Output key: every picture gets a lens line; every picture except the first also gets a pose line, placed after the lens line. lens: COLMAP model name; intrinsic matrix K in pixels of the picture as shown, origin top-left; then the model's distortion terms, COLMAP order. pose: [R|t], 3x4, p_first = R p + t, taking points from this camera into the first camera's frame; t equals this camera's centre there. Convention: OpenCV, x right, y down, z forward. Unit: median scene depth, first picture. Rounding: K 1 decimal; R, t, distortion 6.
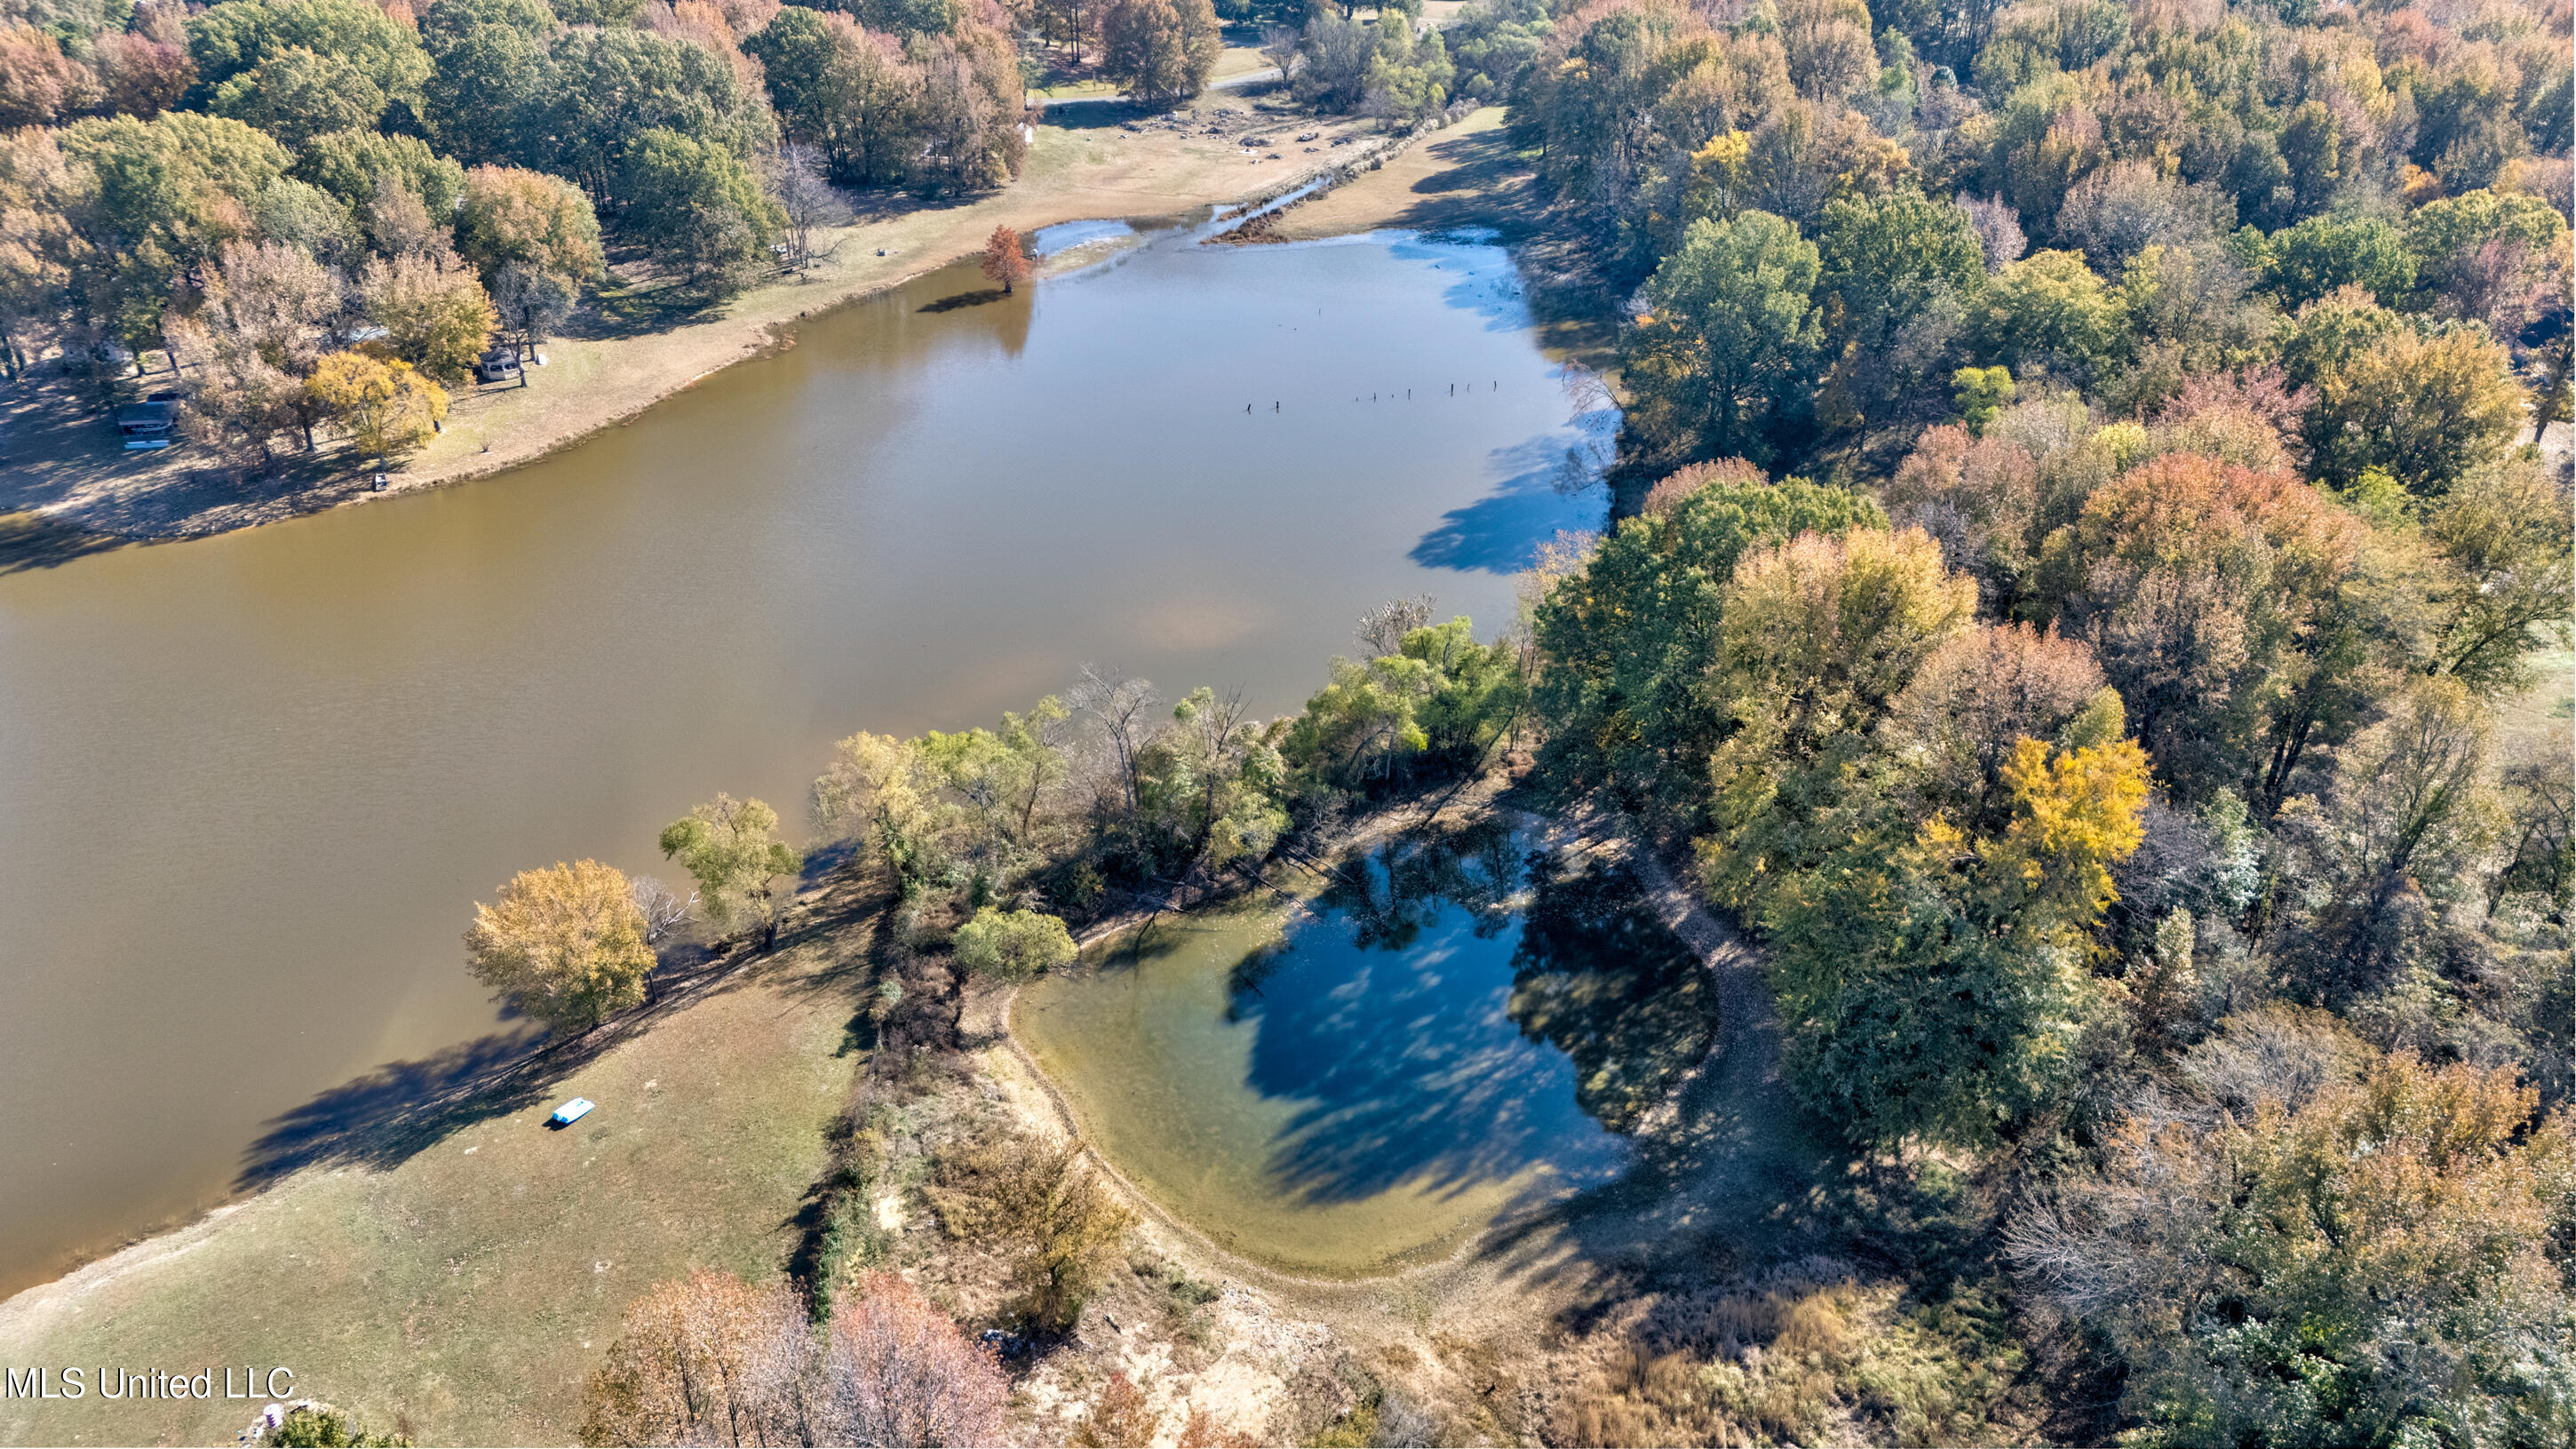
lens RADIAL K [[1894.2, 0, 1290.9], [0, 1894.2, 722.3], [0, 0, 1]] dist [0.059392, -0.054408]
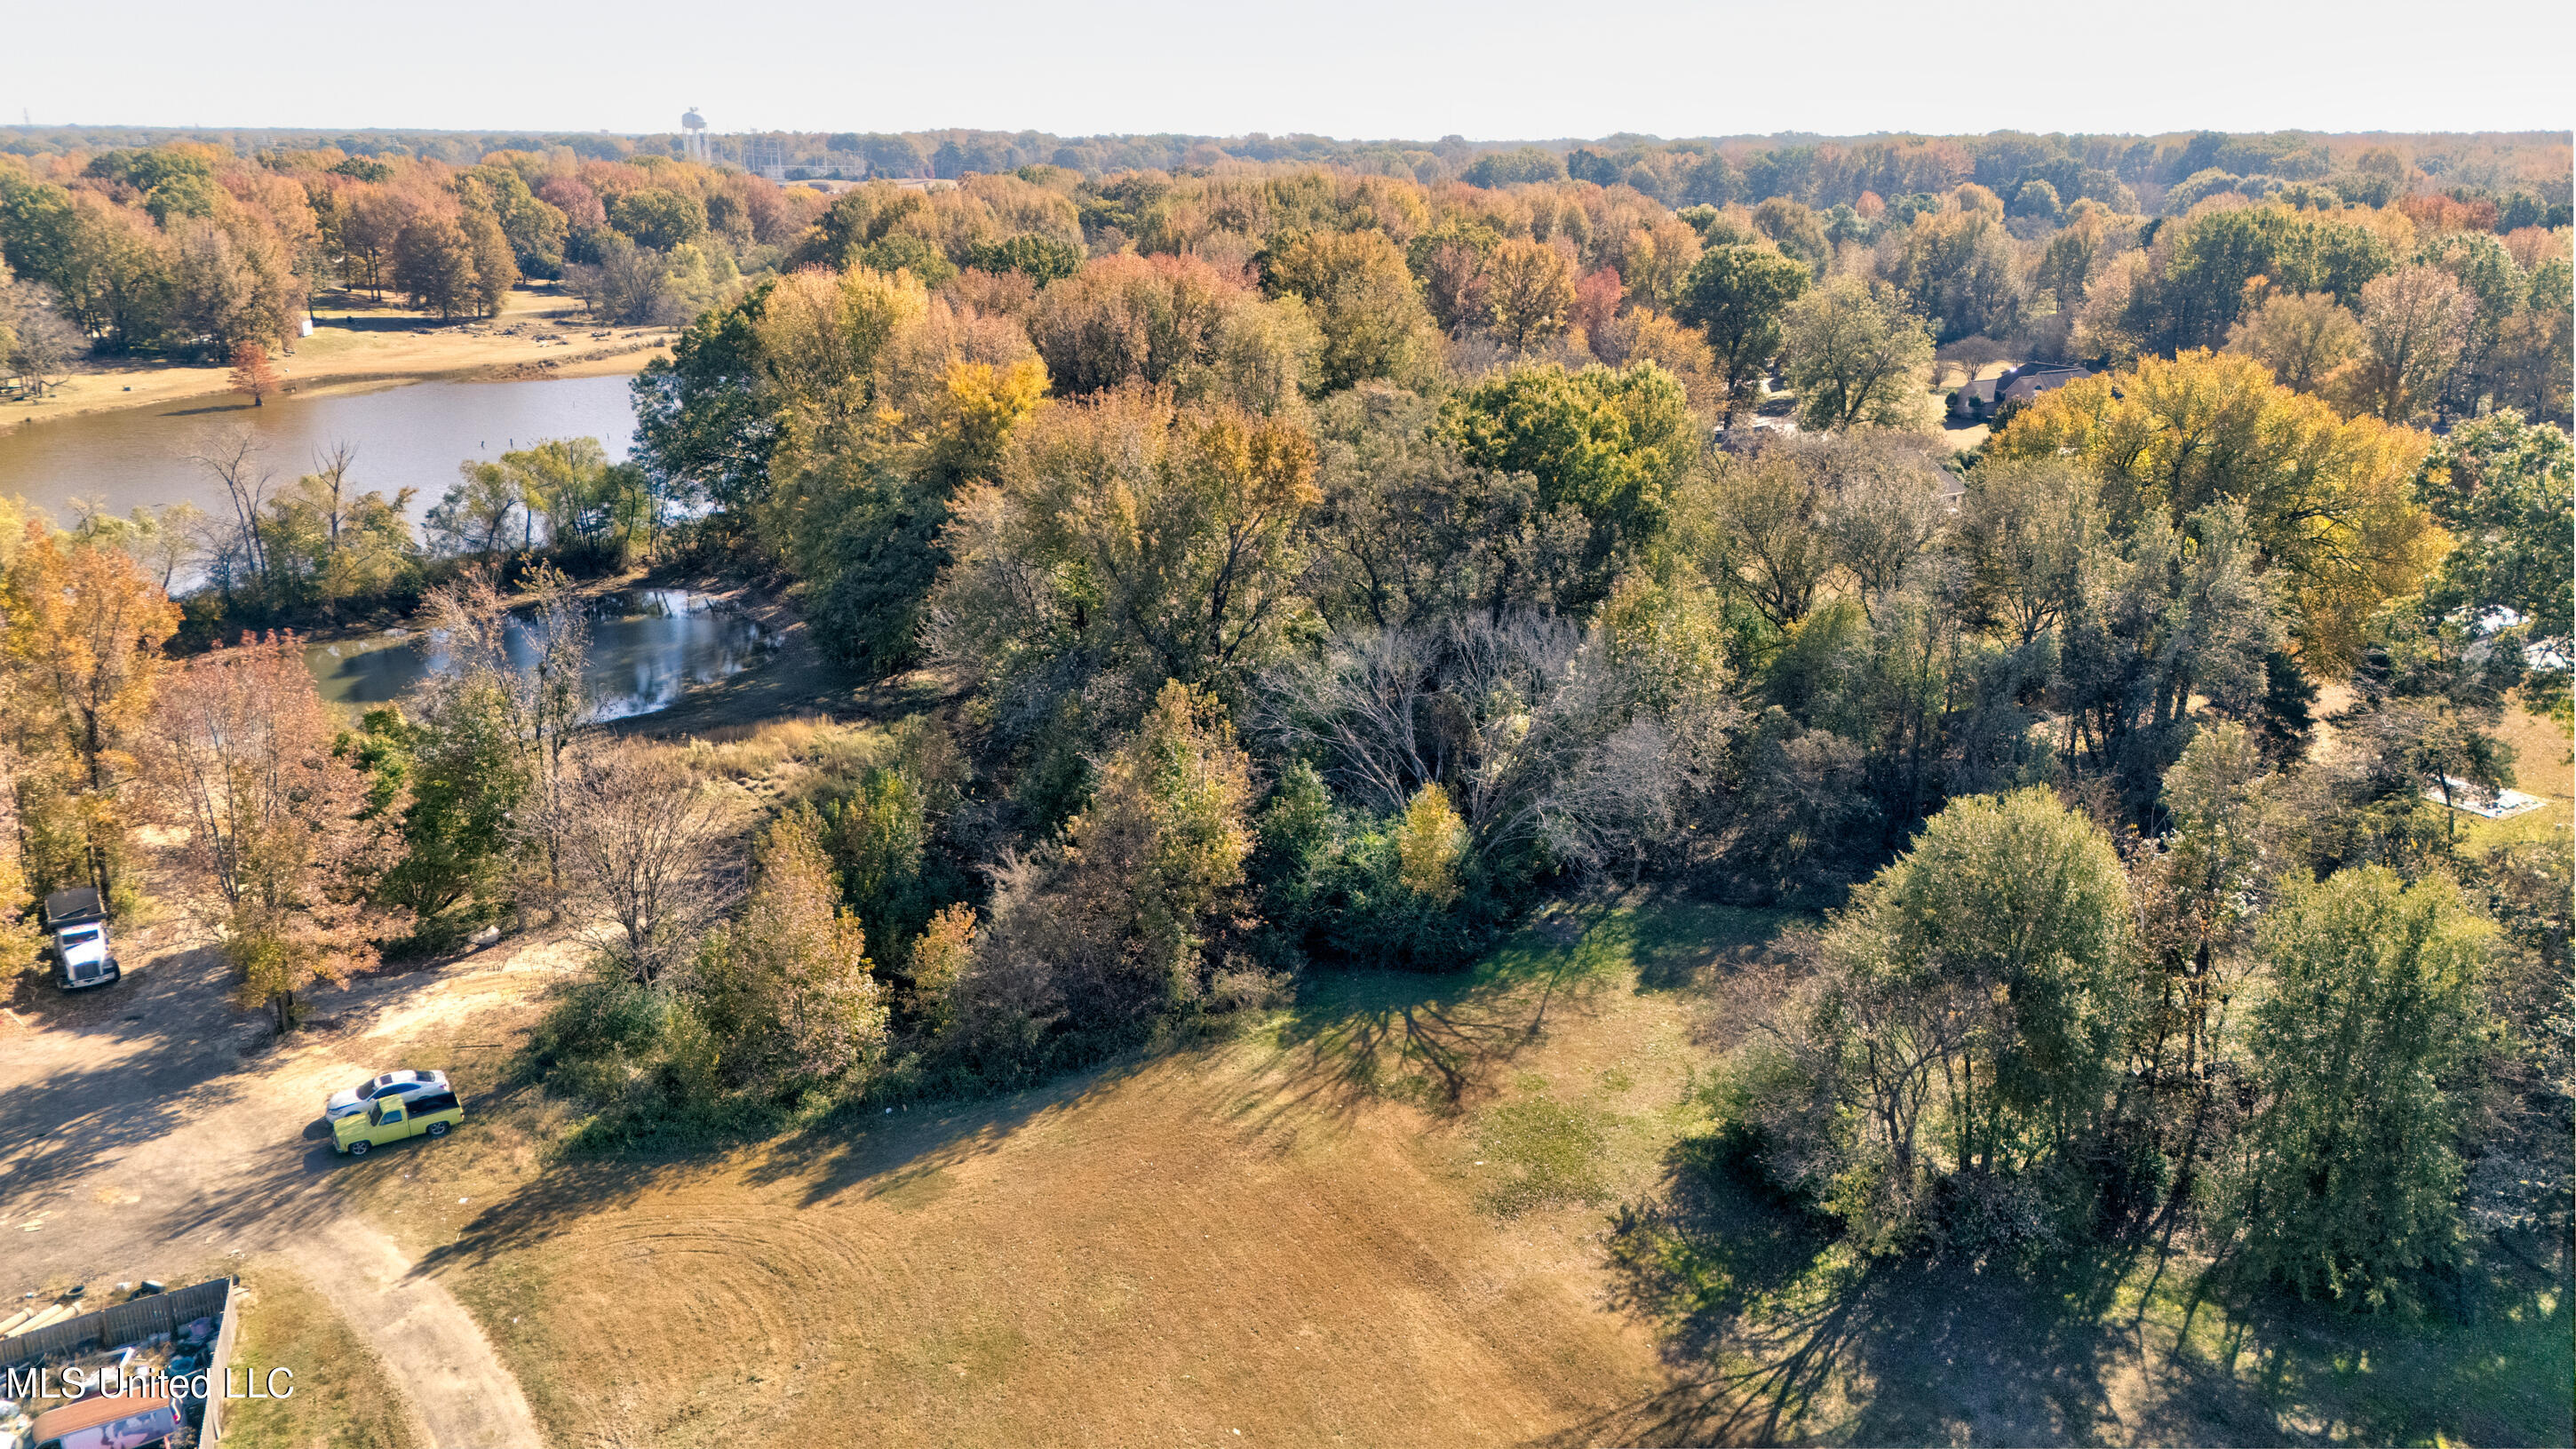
lens RADIAL K [[1894.2, 0, 1298.6], [0, 1894.2, 723.8], [0, 0, 1]] dist [0.059392, -0.054408]
pose [[0.957583, -0.076543, 0.277805, 0.110223], [0.132952, 0.972686, -0.190279, 0.263083], [-0.255652, 0.219143, 0.941604, -0.121253]]
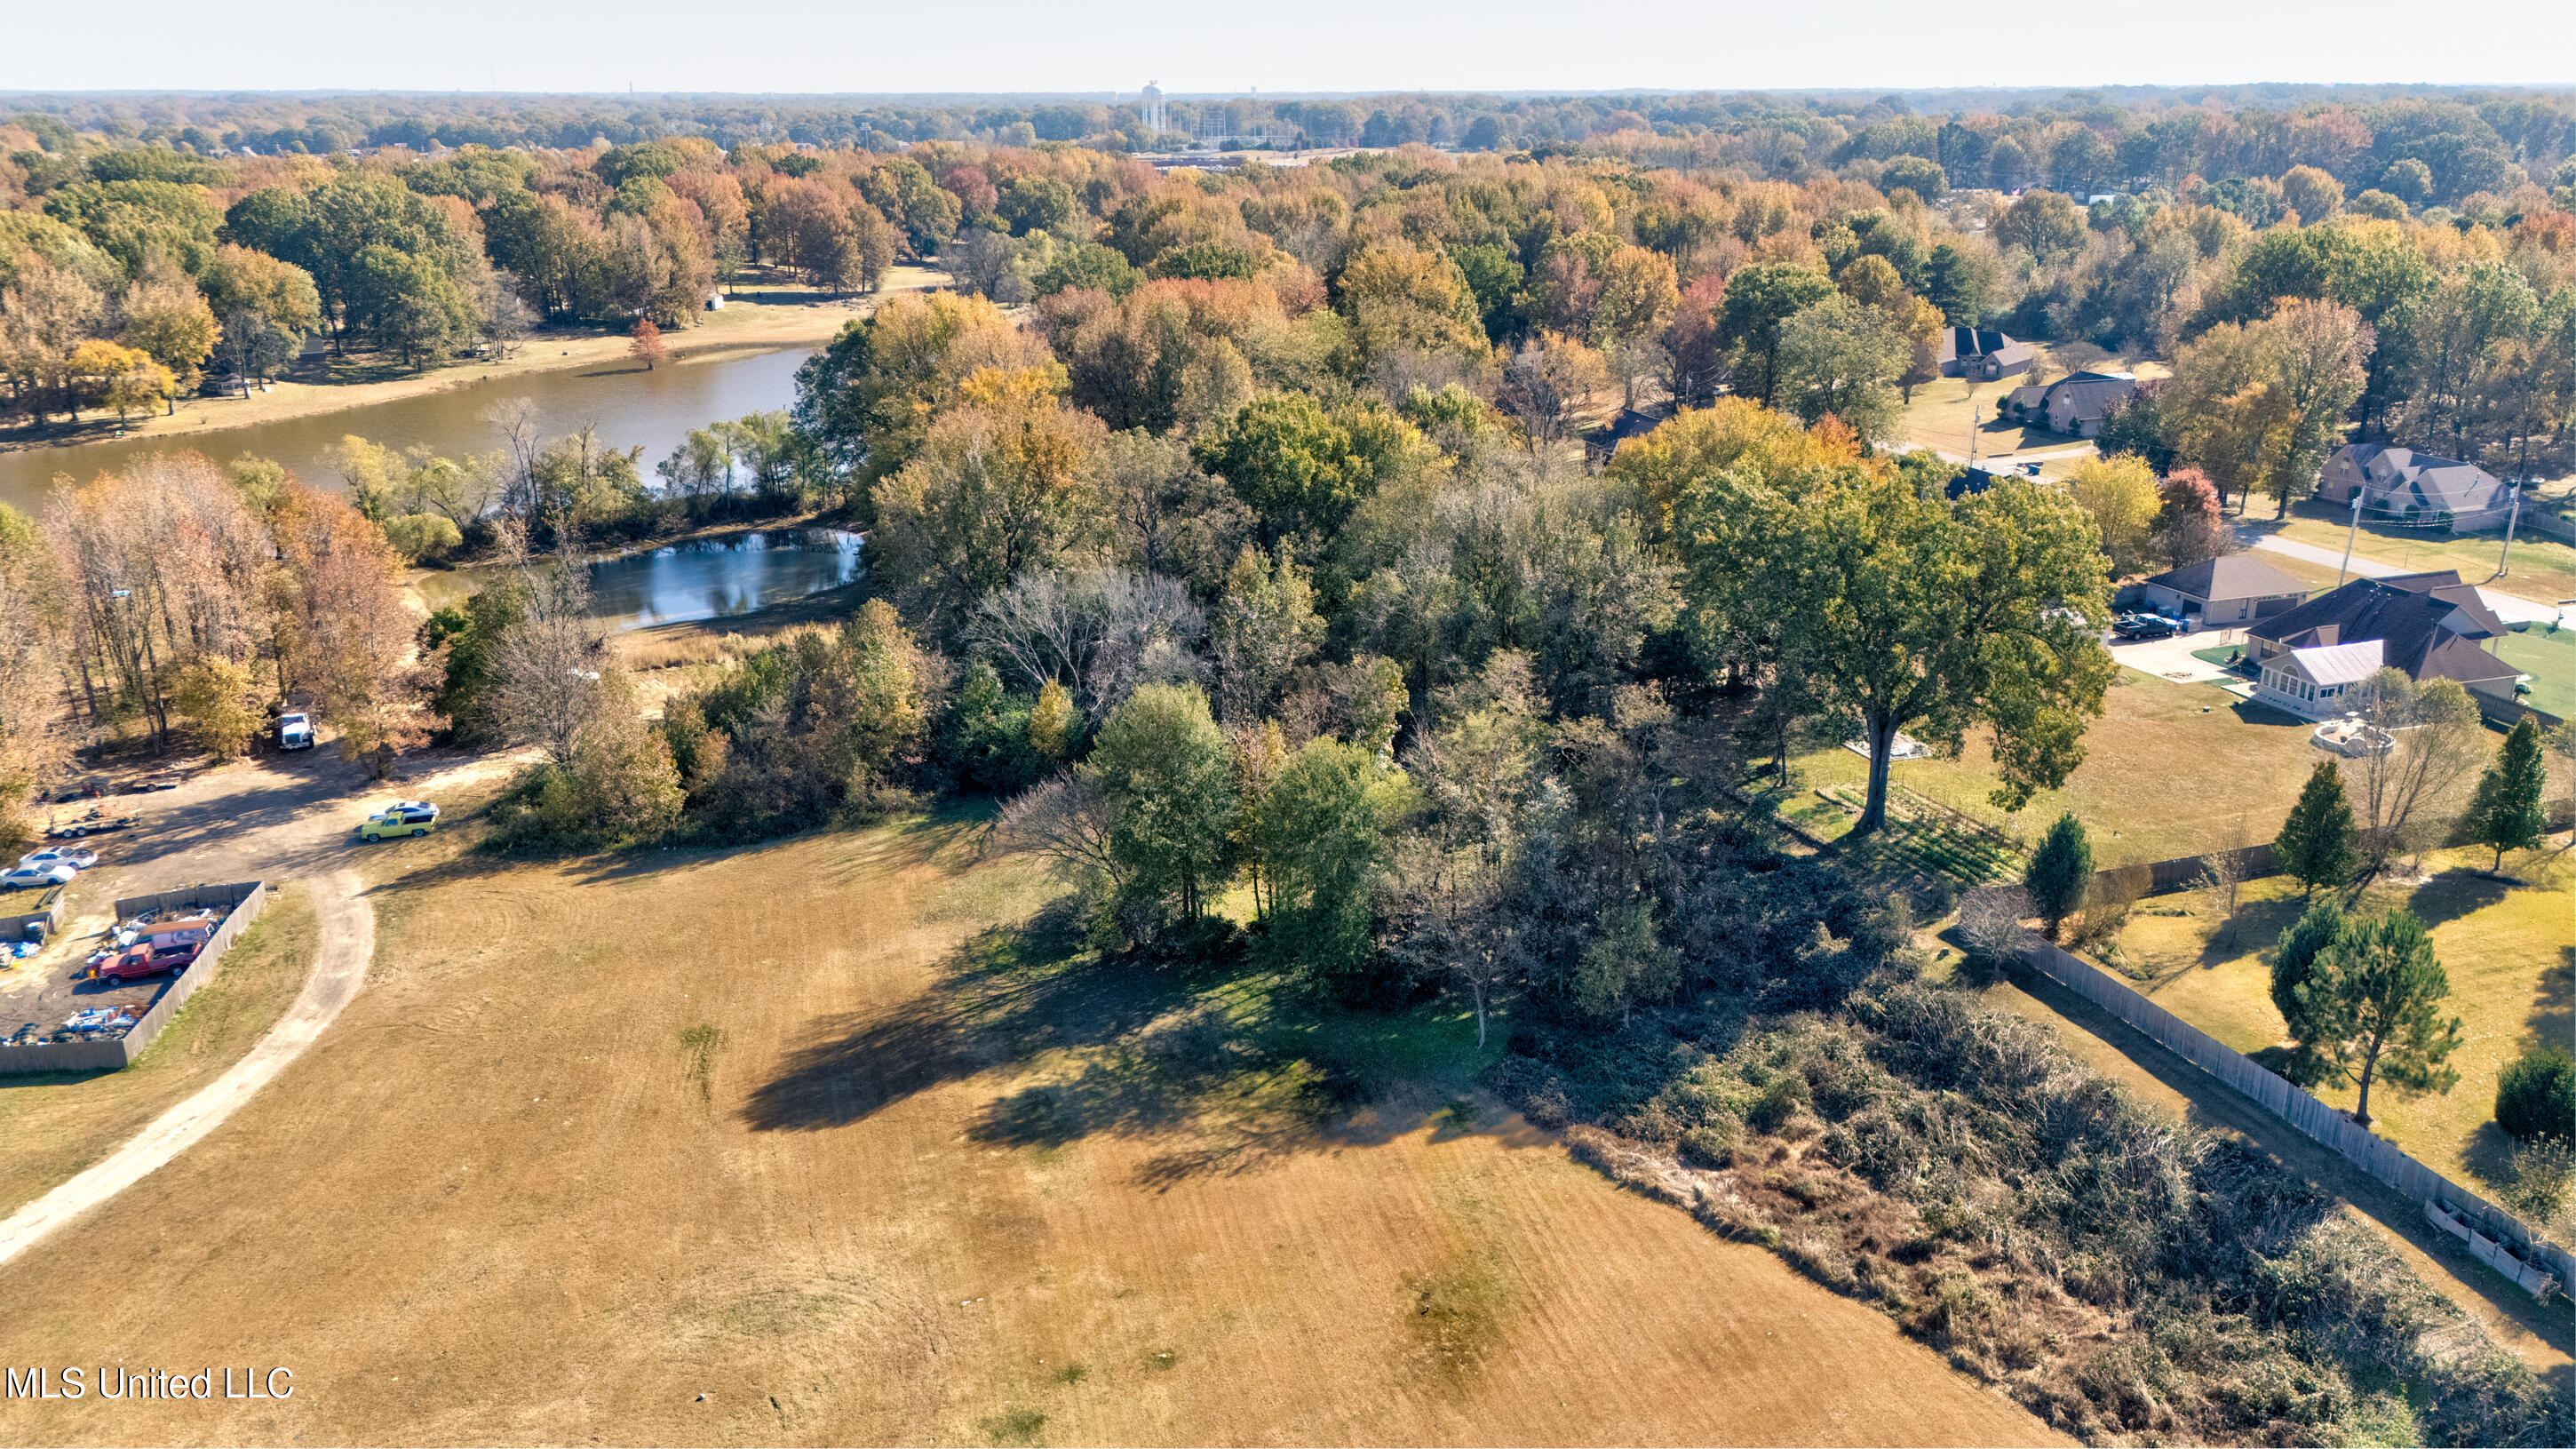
lens RADIAL K [[1894.2, 0, 1295.9], [0, 1894.2, 708.2], [0, 0, 1]] dist [0.059392, -0.054408]
pose [[0.999084, -0.015119, 0.040020, 0.294059], [0.022583, 0.980896, -0.193215, 0.328336], [-0.036334, 0.193942, 0.980340, -0.336243]]
